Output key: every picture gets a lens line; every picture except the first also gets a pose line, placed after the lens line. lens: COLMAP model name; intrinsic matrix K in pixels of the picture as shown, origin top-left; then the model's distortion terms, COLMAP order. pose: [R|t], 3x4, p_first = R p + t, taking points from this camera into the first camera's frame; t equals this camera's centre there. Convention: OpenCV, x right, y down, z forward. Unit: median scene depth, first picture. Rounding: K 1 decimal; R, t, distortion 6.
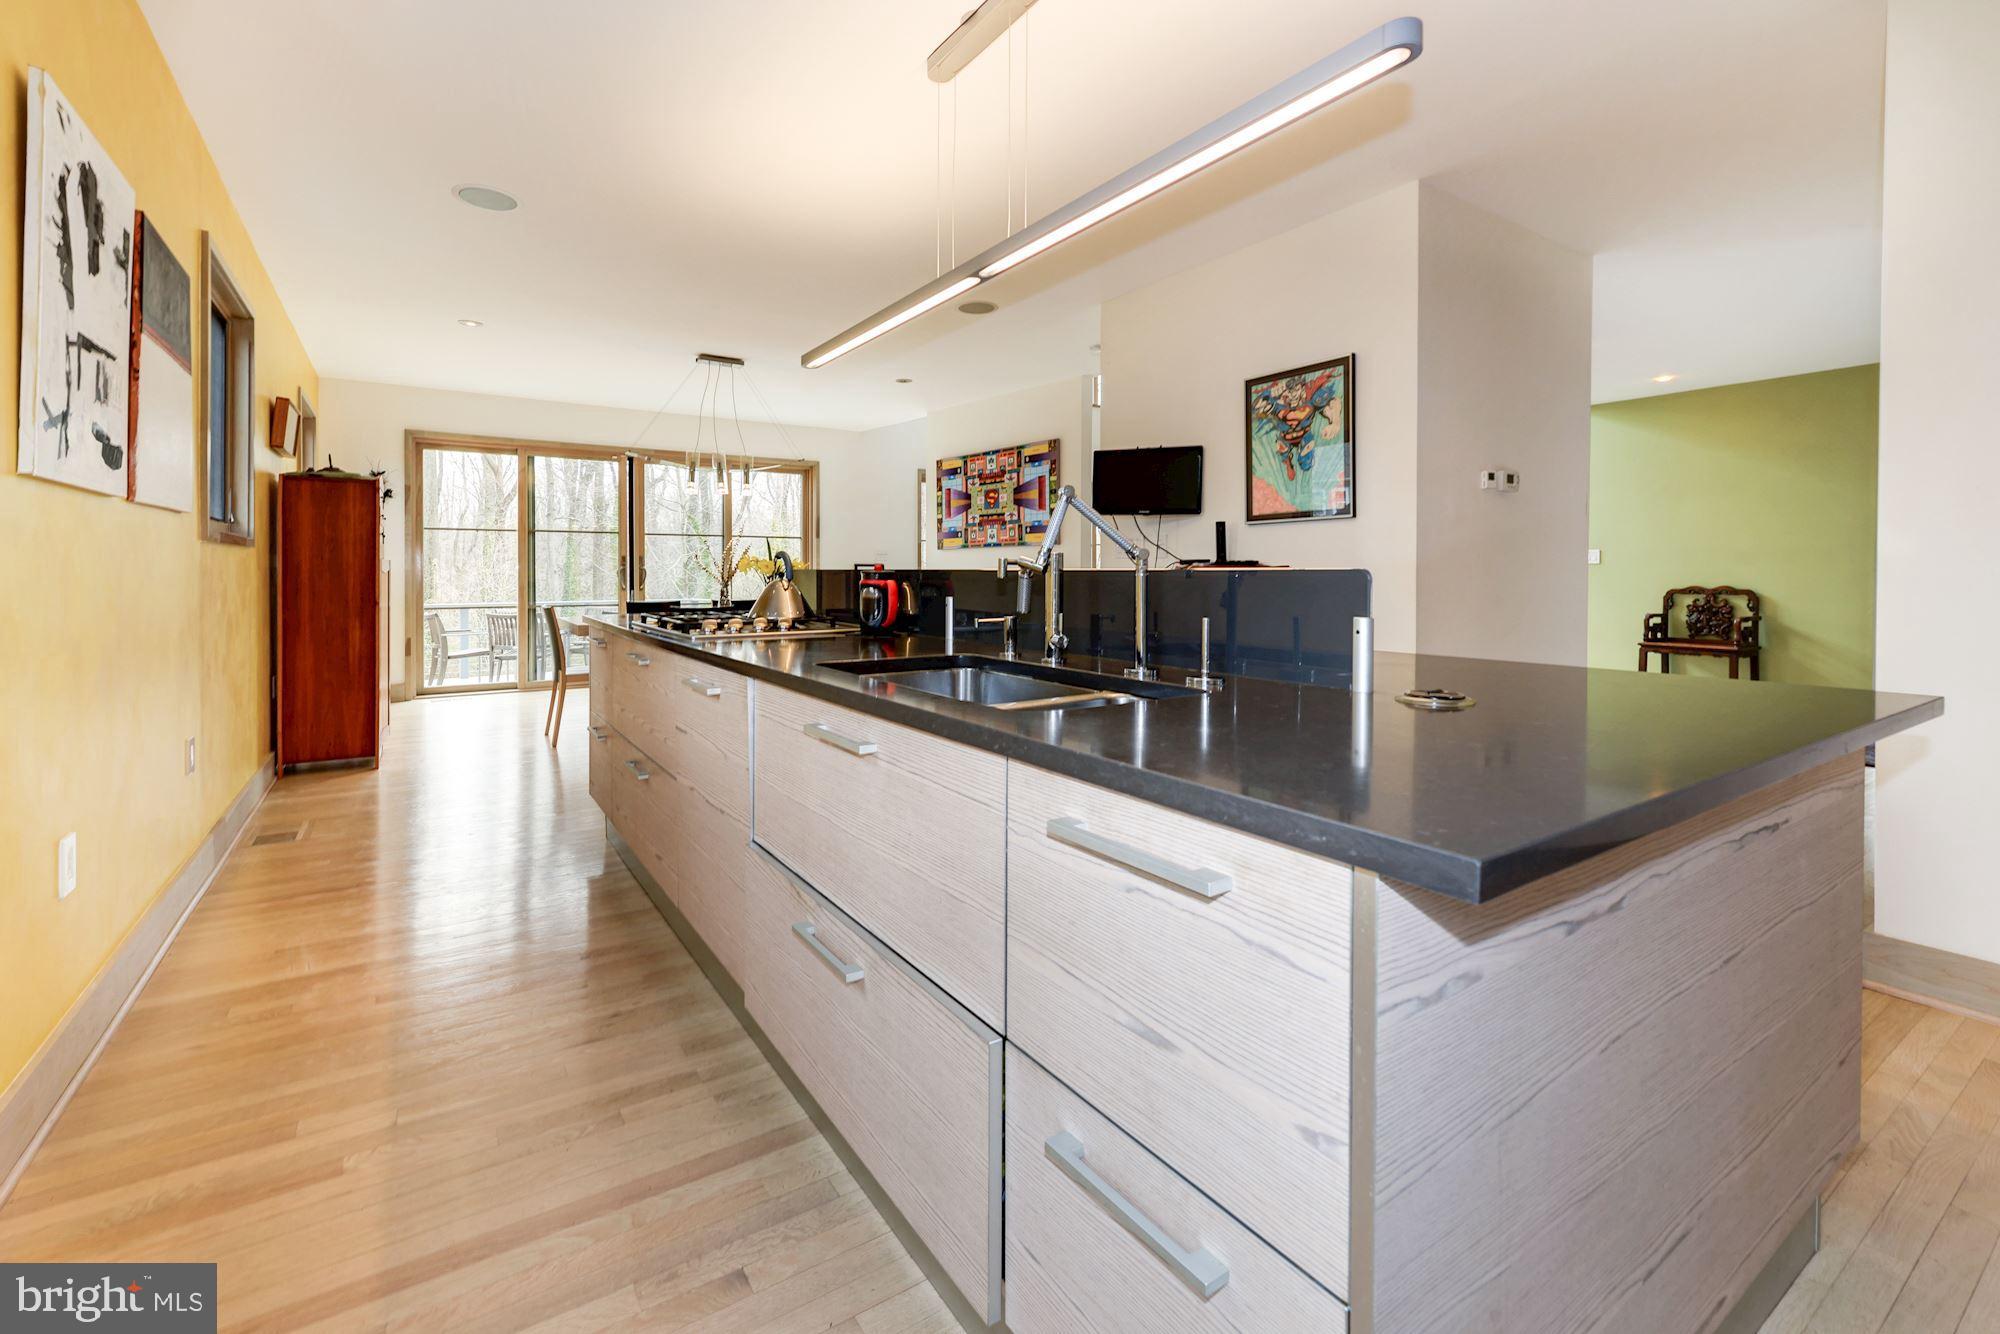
lens RADIAL K [[882.4, 0, 1033.7], [0, 882.4, 575.3], [0, 0, 1]] dist [-0.010616, -0.000140]
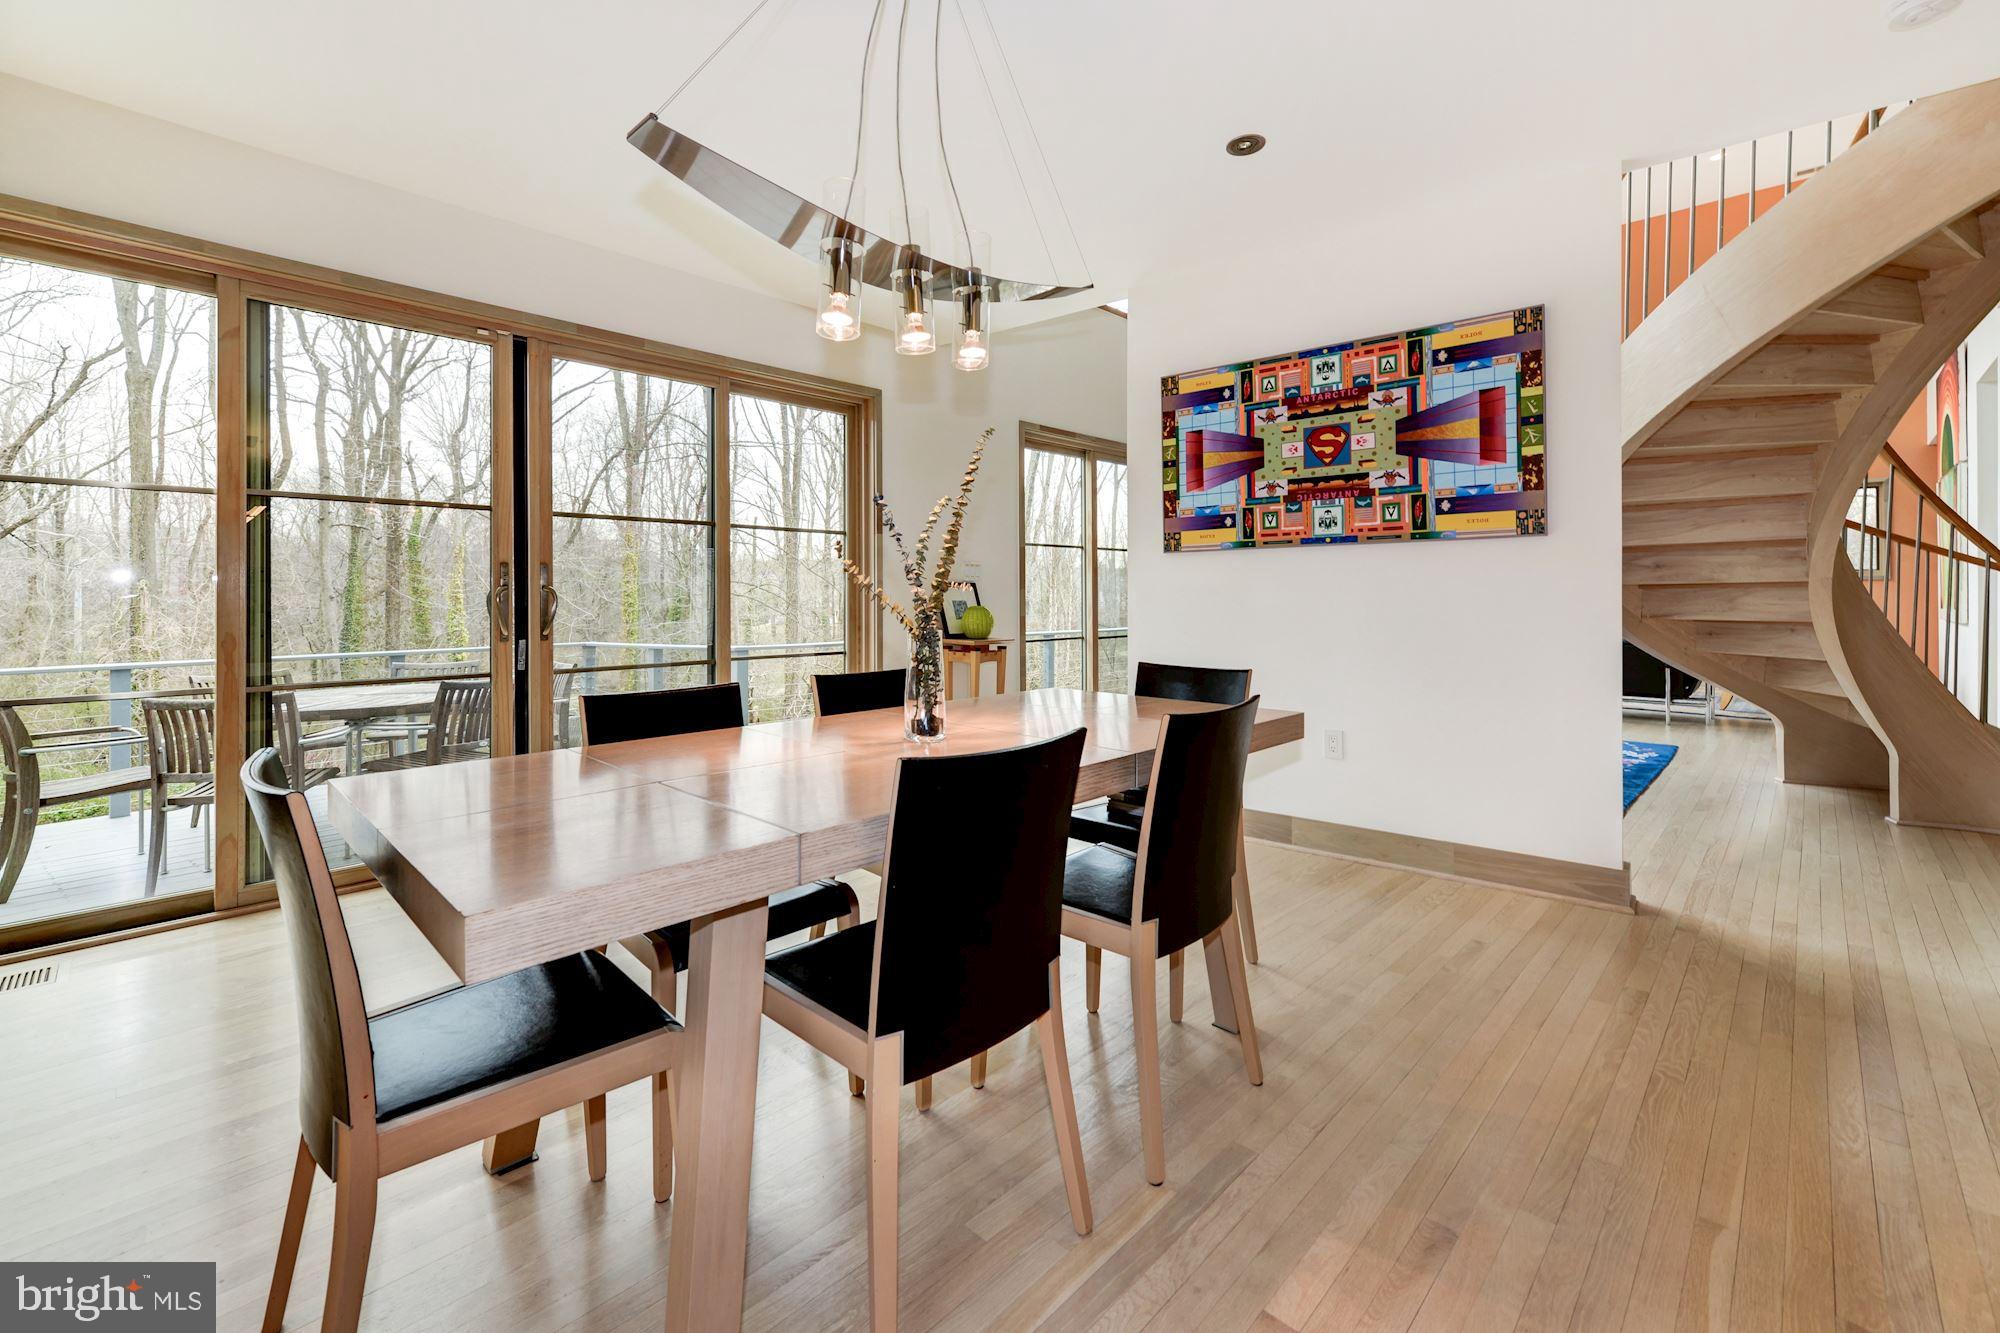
lens RADIAL K [[882.4, 0, 1027.4], [0, 882.4, 603.8], [0, 0, 1]] dist [-0.010616, -0.000140]
pose [[0.985184, -0.006784, 0.171365, -0.293714], [0.006413, 0.999976, 0.002719, -0.001147], [-0.171379, -0.001579, 0.985204, 0.542848]]
